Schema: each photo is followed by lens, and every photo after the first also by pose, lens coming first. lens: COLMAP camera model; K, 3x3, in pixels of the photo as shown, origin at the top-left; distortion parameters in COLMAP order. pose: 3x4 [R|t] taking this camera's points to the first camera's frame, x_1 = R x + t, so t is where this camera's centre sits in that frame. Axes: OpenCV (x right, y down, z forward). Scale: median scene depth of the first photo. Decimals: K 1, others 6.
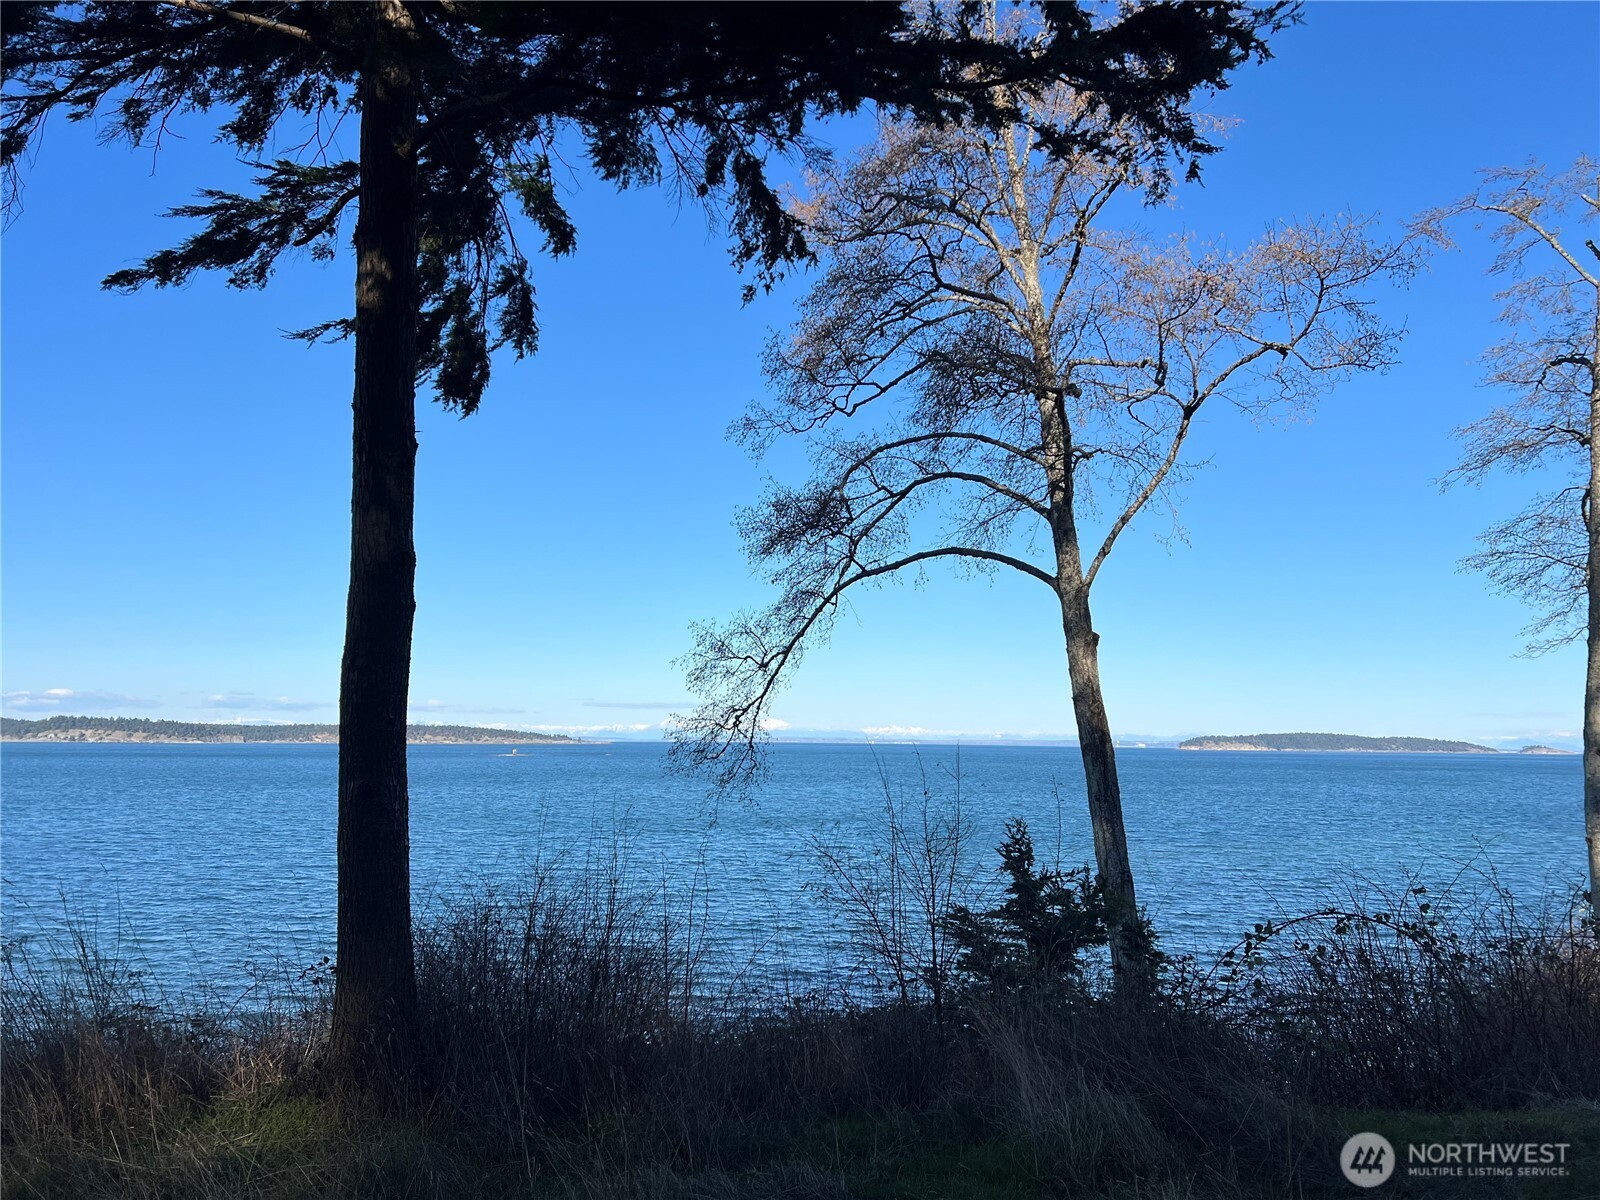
lens RADIAL K [[1214.0, 0, 804.0], [0, 1214.0, 620.2], [0, 0, 1]] dist [0.072002, -0.042437]
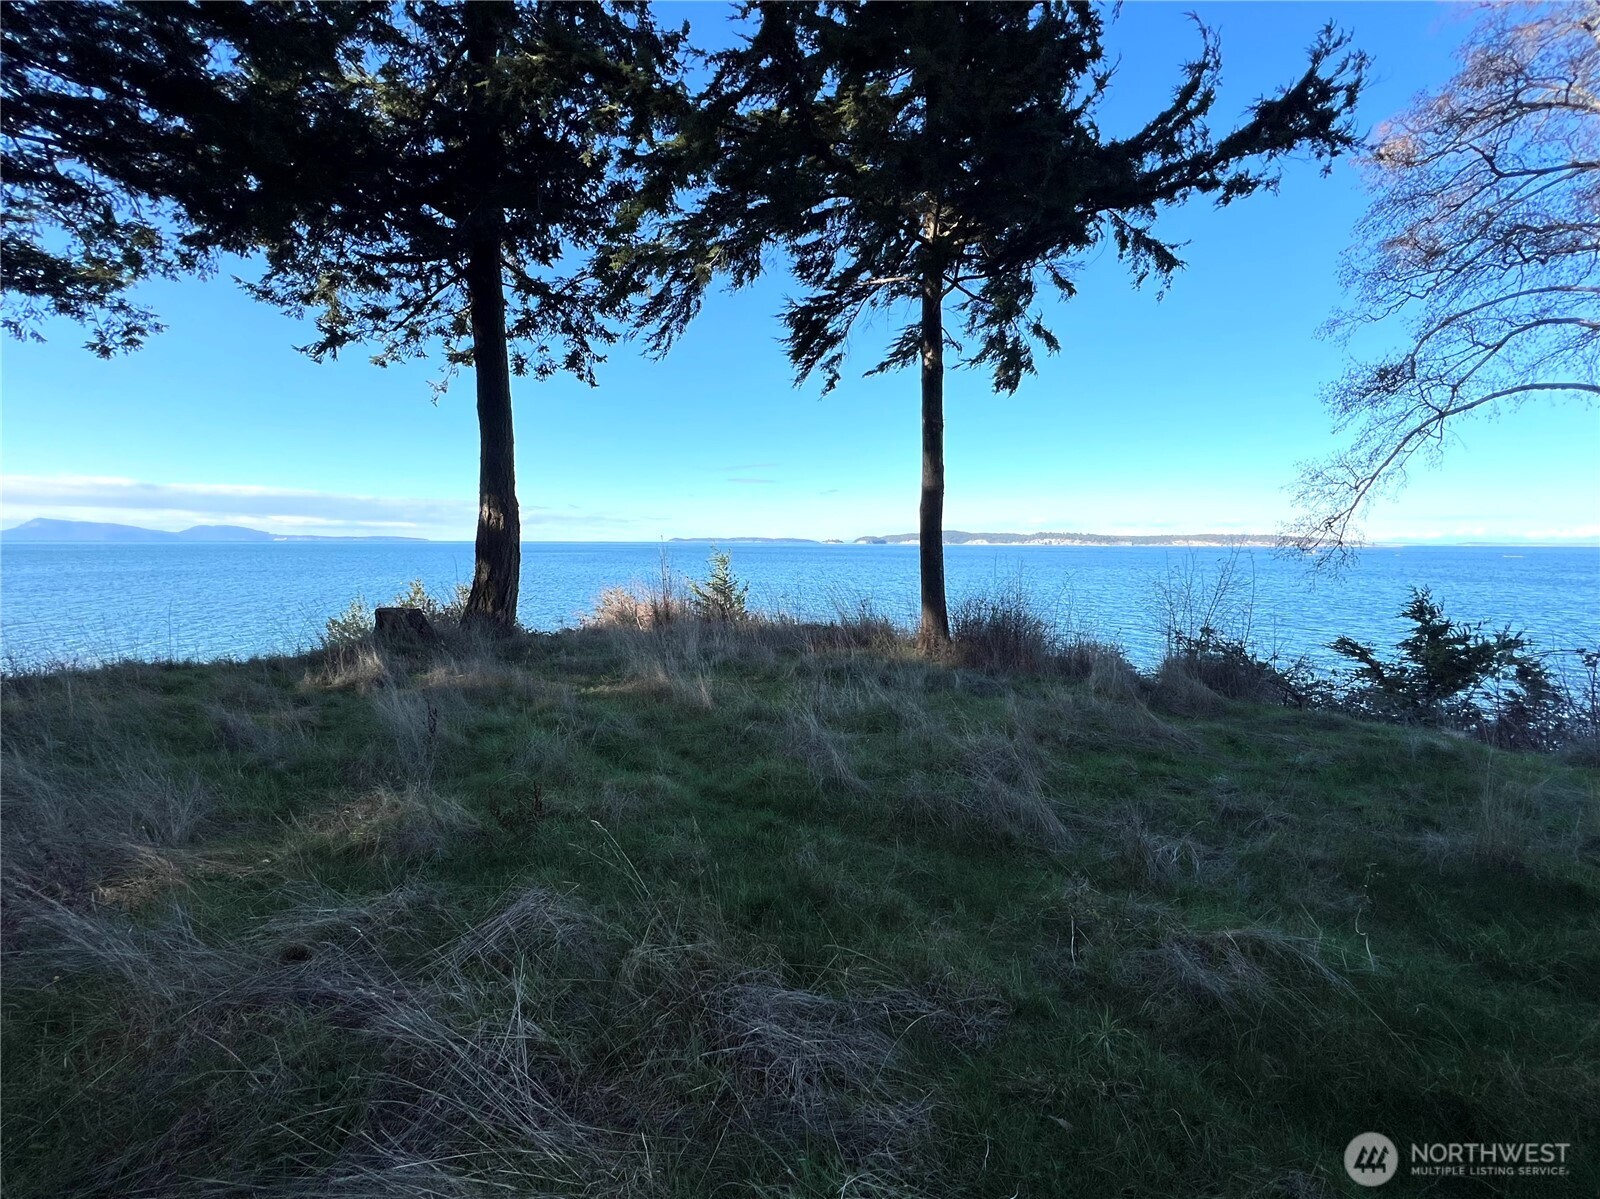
lens RADIAL K [[672.0, 0, 804.7], [0, 672.0, 607.4], [0, 0, 1]] dist [0.001355, -0.001285]
pose [[0.622056, 0.066620, -0.780133, 0.491338], [0.082055, 0.985340, 0.149572, 0.007691], [0.778661, -0.157056, 0.607470, -0.121551]]
